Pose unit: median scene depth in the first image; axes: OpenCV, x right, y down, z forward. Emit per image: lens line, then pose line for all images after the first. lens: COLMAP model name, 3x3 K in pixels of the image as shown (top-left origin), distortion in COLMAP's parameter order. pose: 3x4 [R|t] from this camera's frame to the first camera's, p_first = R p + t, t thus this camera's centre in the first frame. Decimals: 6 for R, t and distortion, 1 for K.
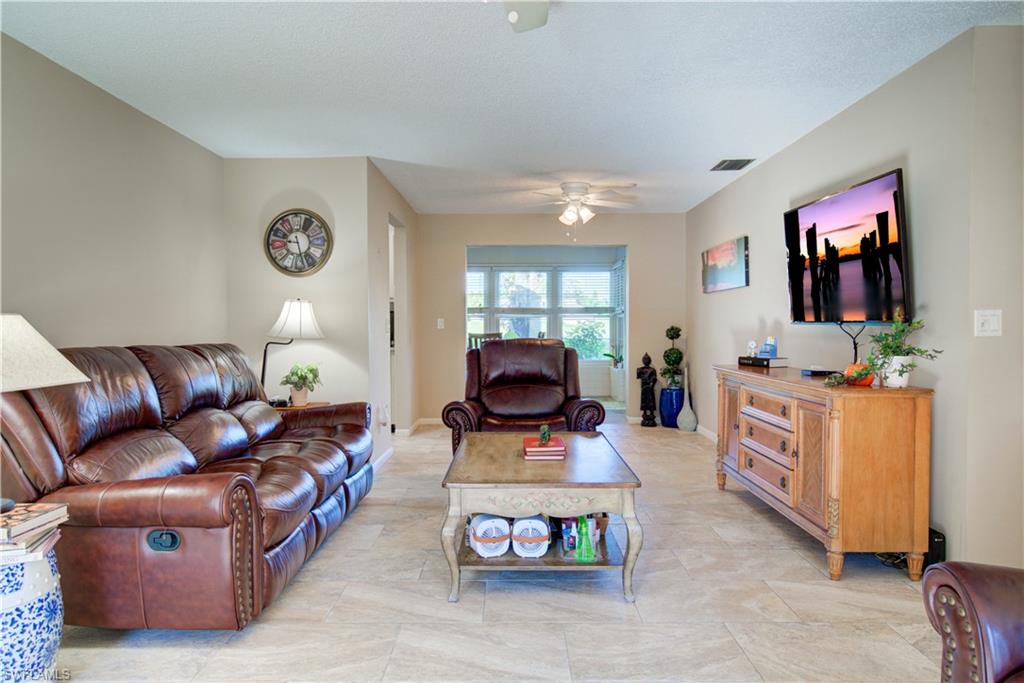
lens RADIAL K [[651.7, 0, 514.3], [0, 651.7, 340.8], [0, 0, 1]] dist [-0.015684, 0.009014]
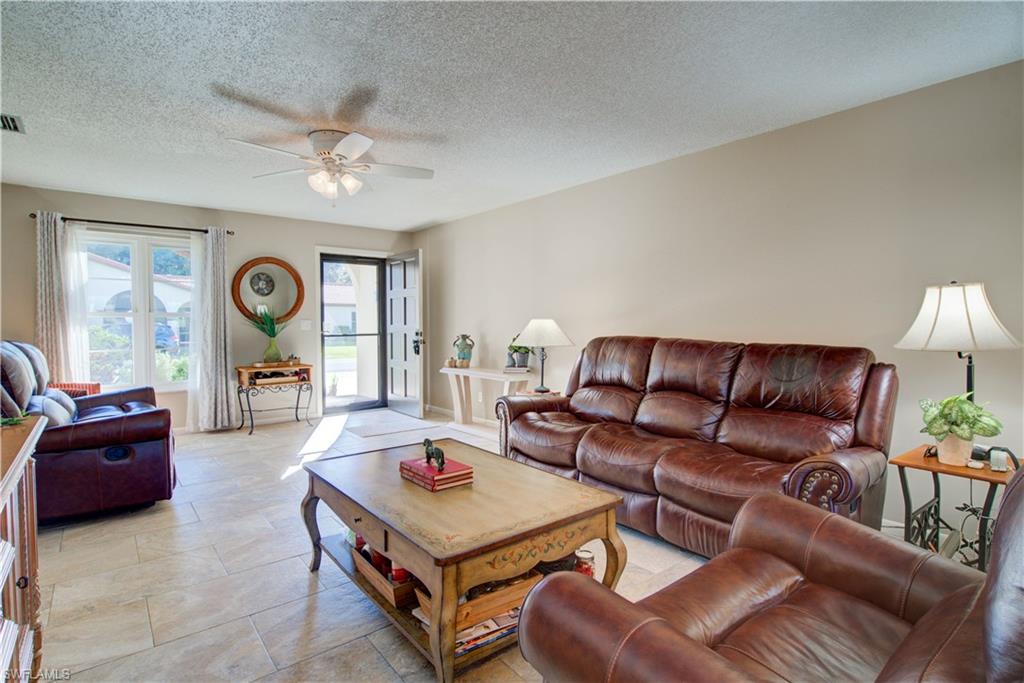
lens RADIAL K [[507.4, 0, 512.2], [0, 507.4, 343.1], [0, 0, 1]] dist [0.003064, -0.000772]
pose [[-0.778439, 0.023793, -0.627269, 0.351873], [-0.016773, 0.998136, 0.058676, -0.039132], [0.627496, 0.056197, -0.776589, 1.461283]]
